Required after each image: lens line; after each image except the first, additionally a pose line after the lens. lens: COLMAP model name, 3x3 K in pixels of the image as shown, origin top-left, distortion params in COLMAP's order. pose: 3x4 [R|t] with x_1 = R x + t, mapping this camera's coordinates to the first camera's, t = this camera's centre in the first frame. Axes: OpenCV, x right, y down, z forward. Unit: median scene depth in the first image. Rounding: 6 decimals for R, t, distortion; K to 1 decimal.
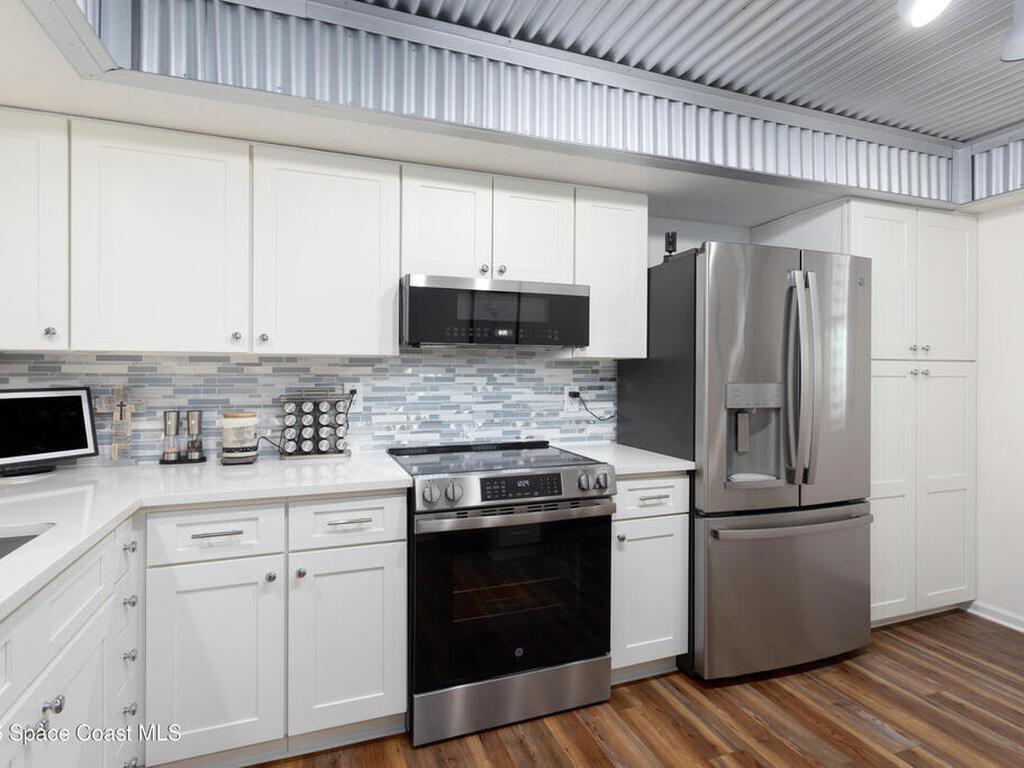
lens RADIAL K [[543.0, 0, 512.0], [0, 543.0, 384.0], [0, 0, 1]] dist [0.000154, -0.000104]
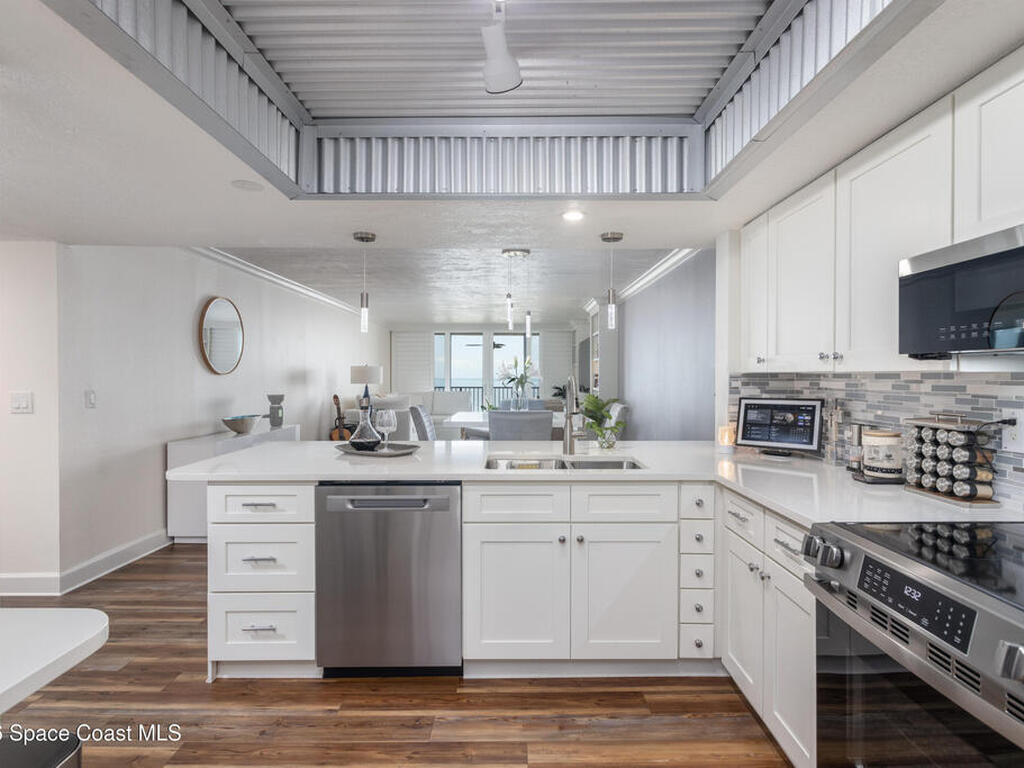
lens RADIAL K [[543.0, 0, 512.0], [0, 543.0, 384.0], [0, 0, 1]] dist [0.000154, -0.000104]
pose [[-0.355096, 0.011053, -0.934765, 0.638473], [-0.020164, 0.999607, 0.019479, -0.037610], [0.934612, 0.025766, -0.354733, 0.722086]]
